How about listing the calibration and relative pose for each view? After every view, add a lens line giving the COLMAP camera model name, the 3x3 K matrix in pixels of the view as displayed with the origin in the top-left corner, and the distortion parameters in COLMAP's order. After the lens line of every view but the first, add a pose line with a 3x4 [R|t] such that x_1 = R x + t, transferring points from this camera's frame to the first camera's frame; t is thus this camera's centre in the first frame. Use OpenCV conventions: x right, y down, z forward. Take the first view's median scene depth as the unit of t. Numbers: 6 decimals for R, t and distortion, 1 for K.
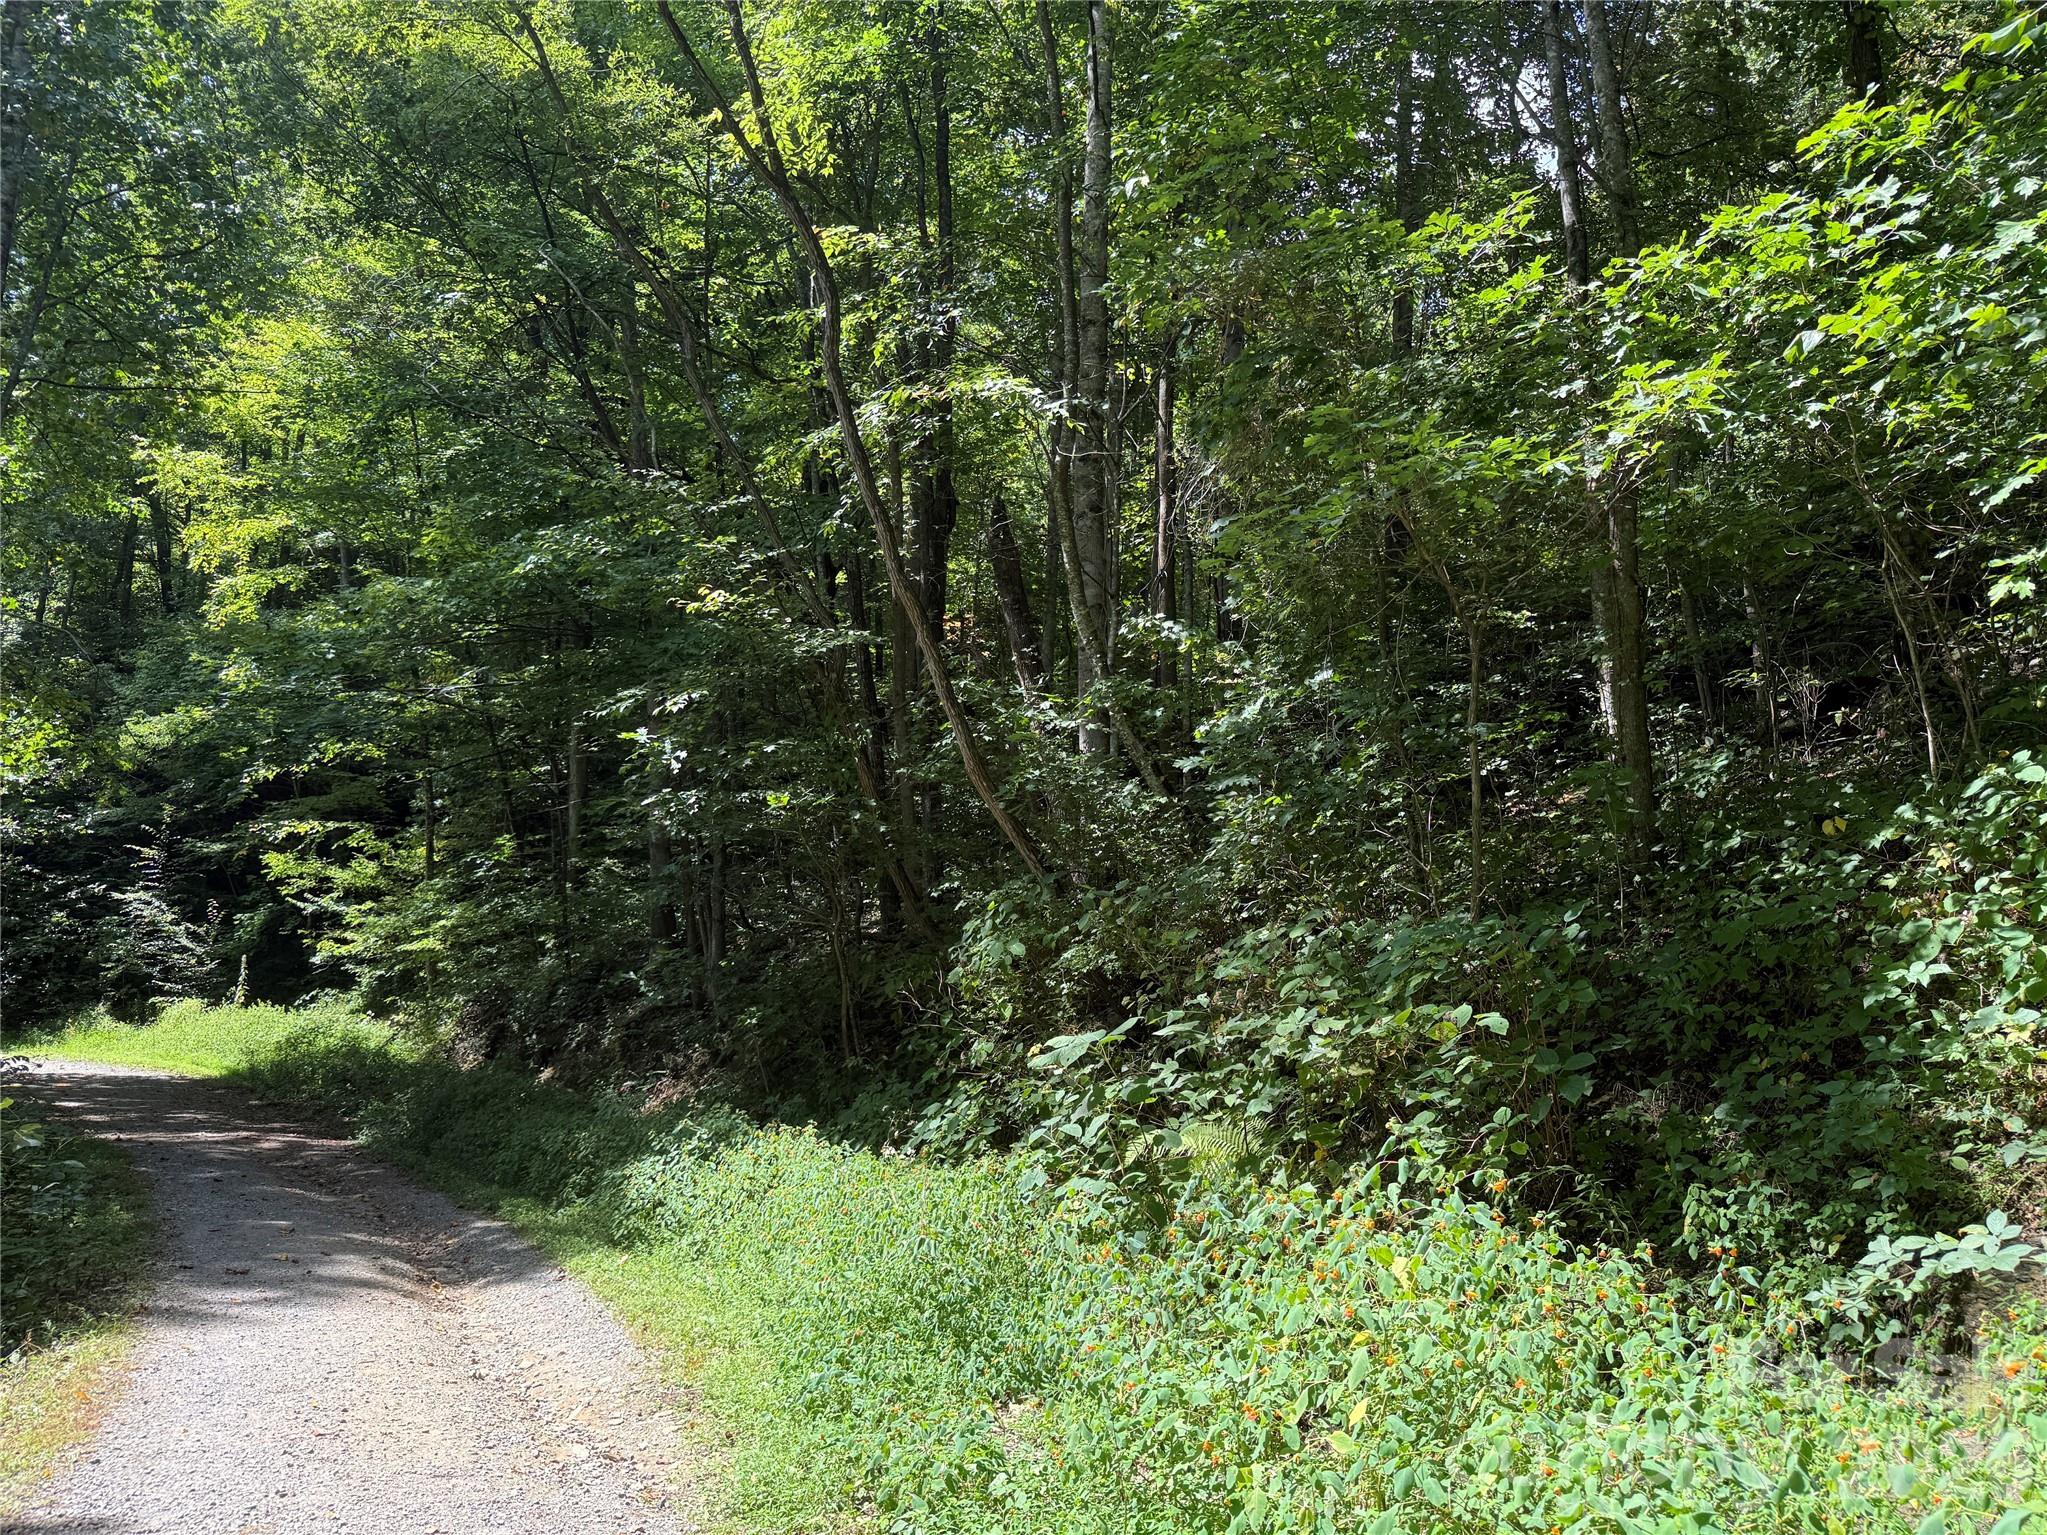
lens RADIAL K [[1435.9, 0, 1022.3], [0, 1435.9, 771.7], [0, 0, 1]] dist [-0.002212, -0.001229]
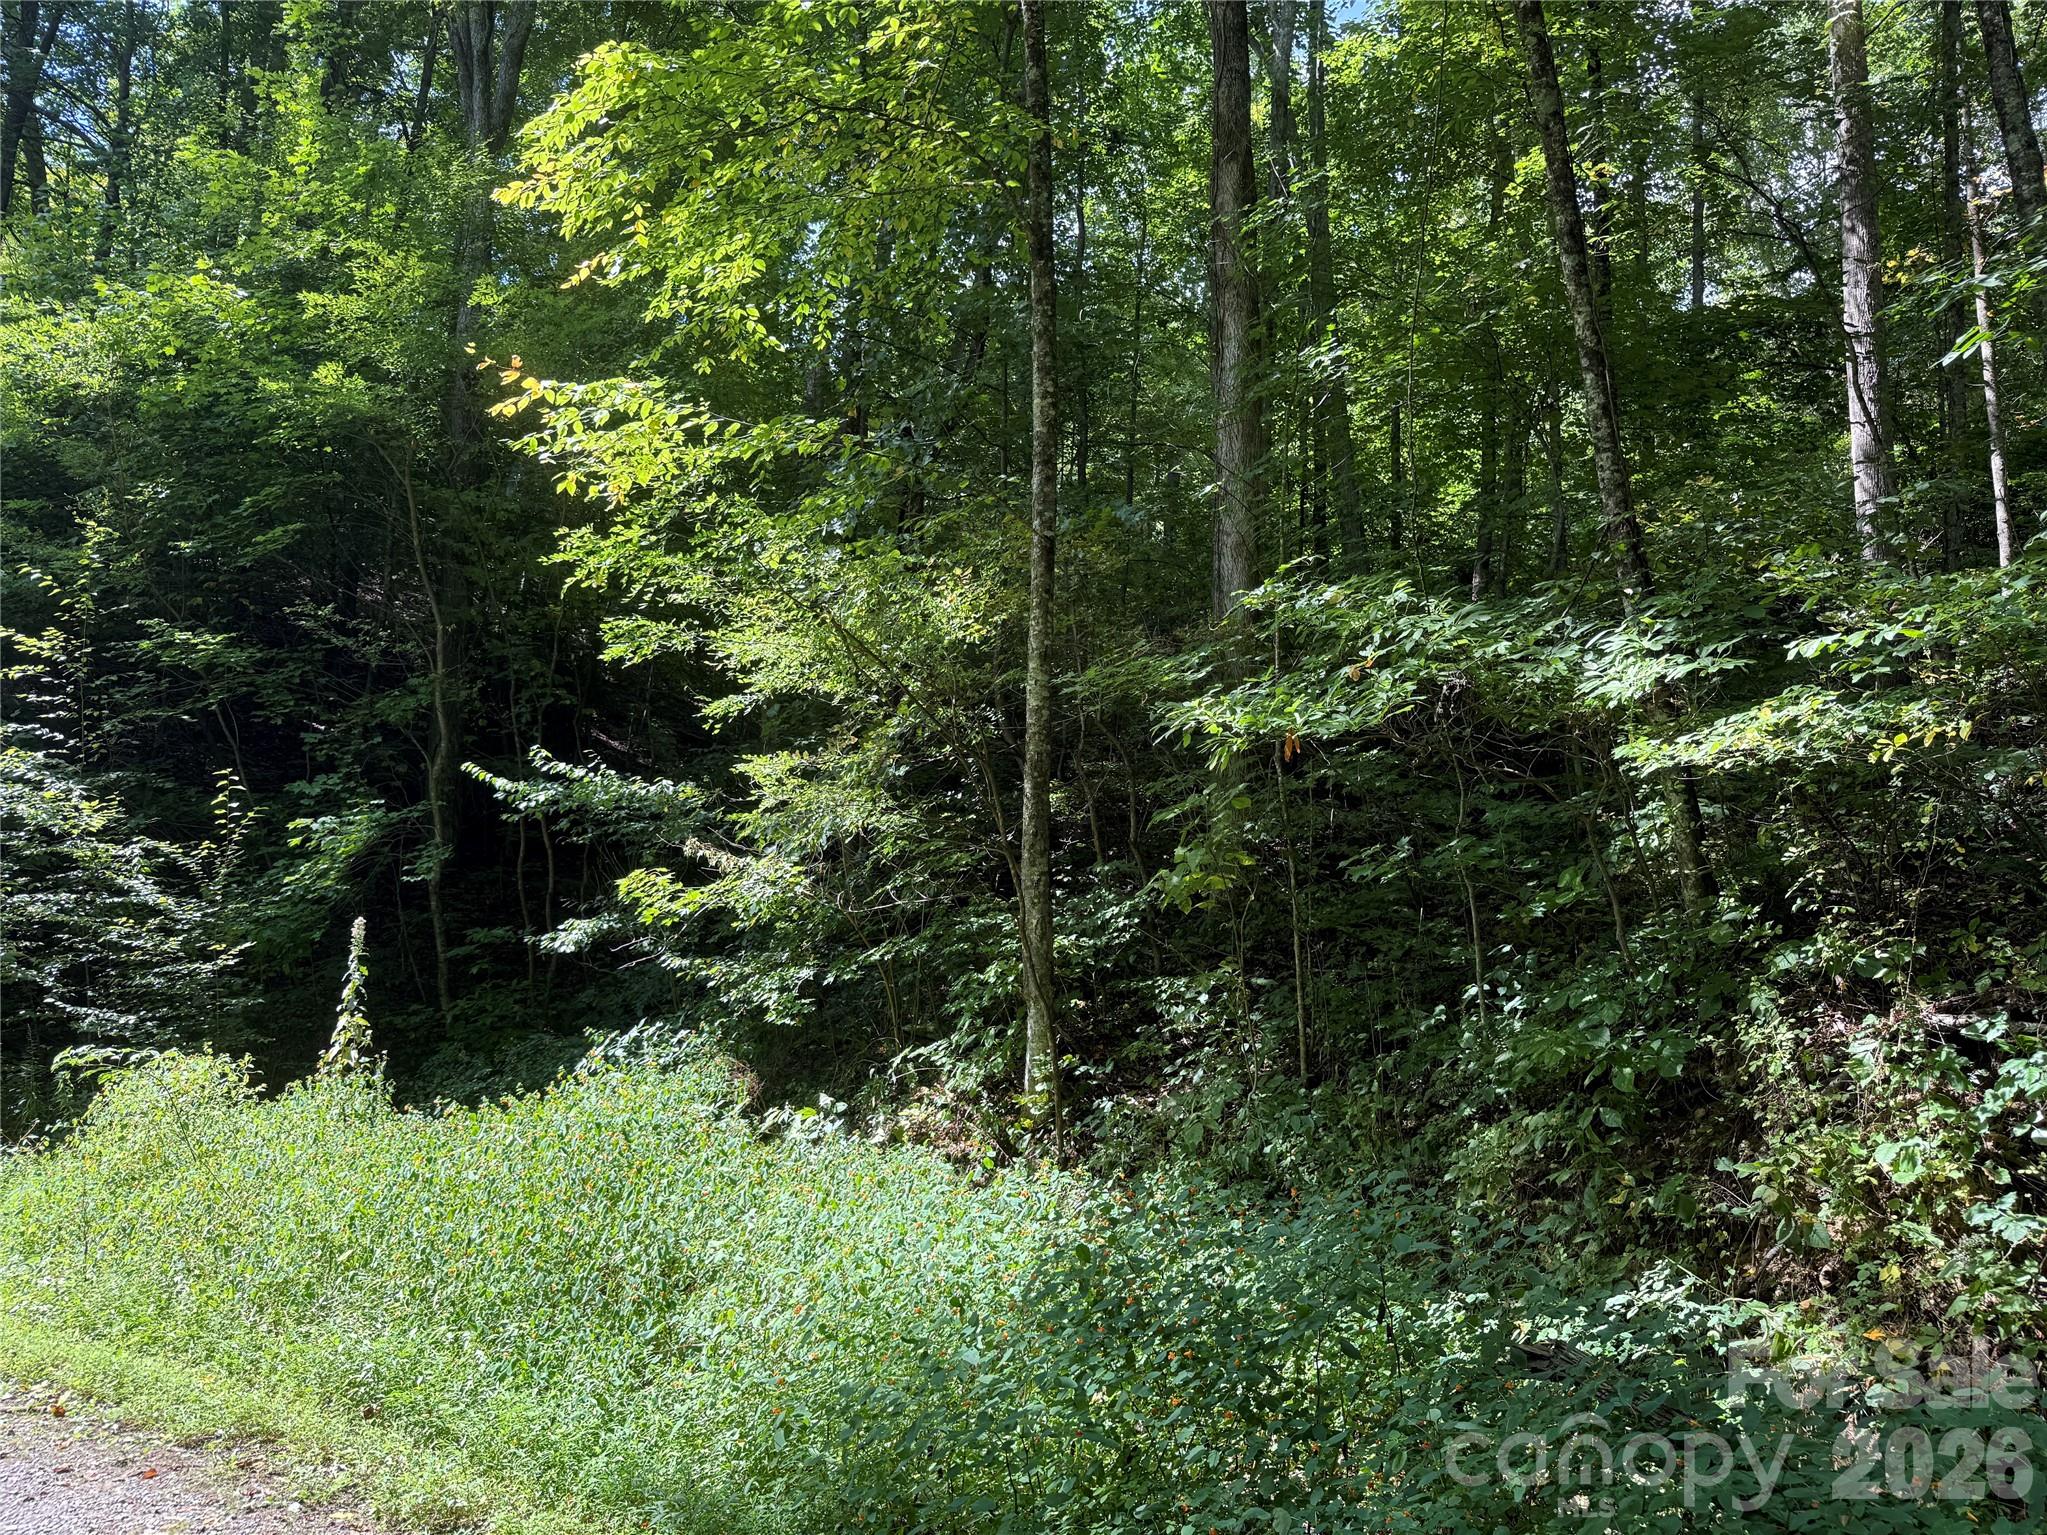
lens RADIAL K [[1435.9, 0, 1025.1], [0, 1435.9, 763.9], [0, 0, 1]] dist [-0.002212, -0.001229]
pose [[0.994918, 0.024125, 0.097754, -0.404645], [-0.019828, 0.998804, -0.044699, 0.099004], [-0.098716, 0.042534, 0.994206, 0.629073]]
